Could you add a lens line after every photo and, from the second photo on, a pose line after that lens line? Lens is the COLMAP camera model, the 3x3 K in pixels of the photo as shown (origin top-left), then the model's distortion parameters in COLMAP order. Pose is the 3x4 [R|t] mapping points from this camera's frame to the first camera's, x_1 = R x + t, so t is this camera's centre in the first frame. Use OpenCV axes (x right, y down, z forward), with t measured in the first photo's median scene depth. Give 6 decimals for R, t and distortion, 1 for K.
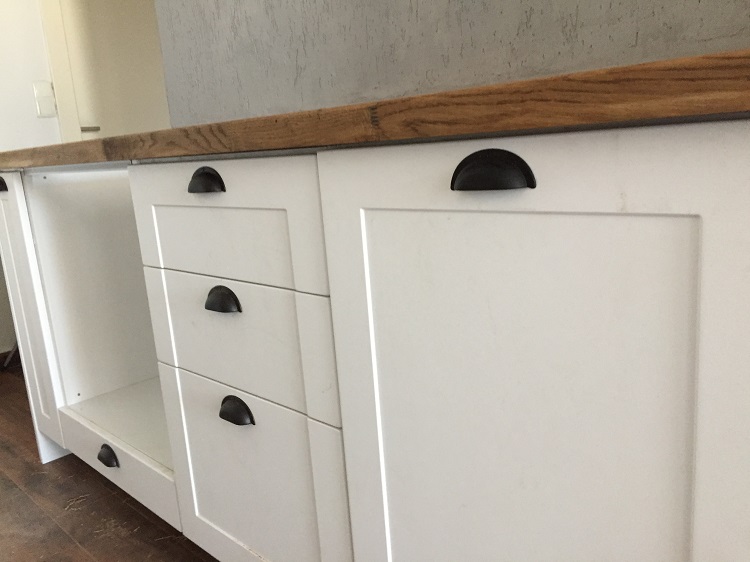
lens RADIAL K [[636.5, 0, 373.6], [0, 636.5, 279.1], [0, 0, 1]] dist [0.007671, -0.017700]
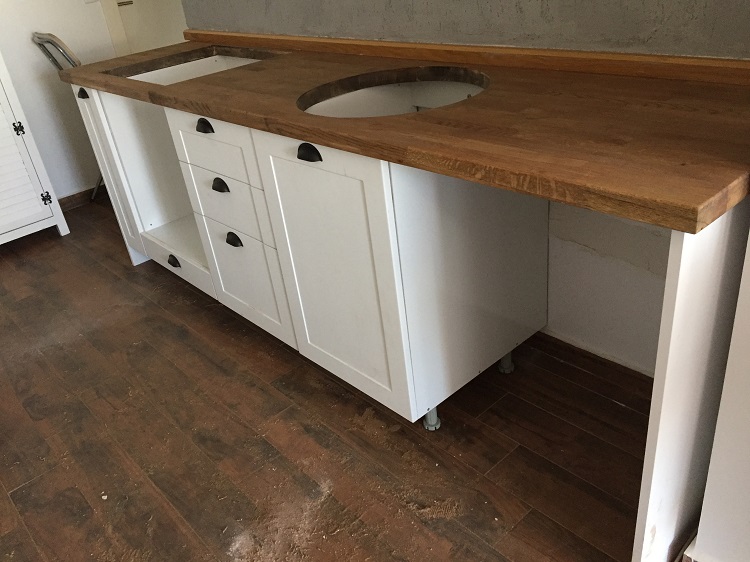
lens RADIAL K [[636.5, 0, 376.8], [0, 636.5, 280.9], [0, 0, 1]] dist [0.007671, -0.017700]
pose [[0.997369, -0.009283, -0.071897, 0.276136], [0.030835, 0.951905, 0.304838, -0.194714], [0.065609, -0.306253, 0.949687, -0.668020]]
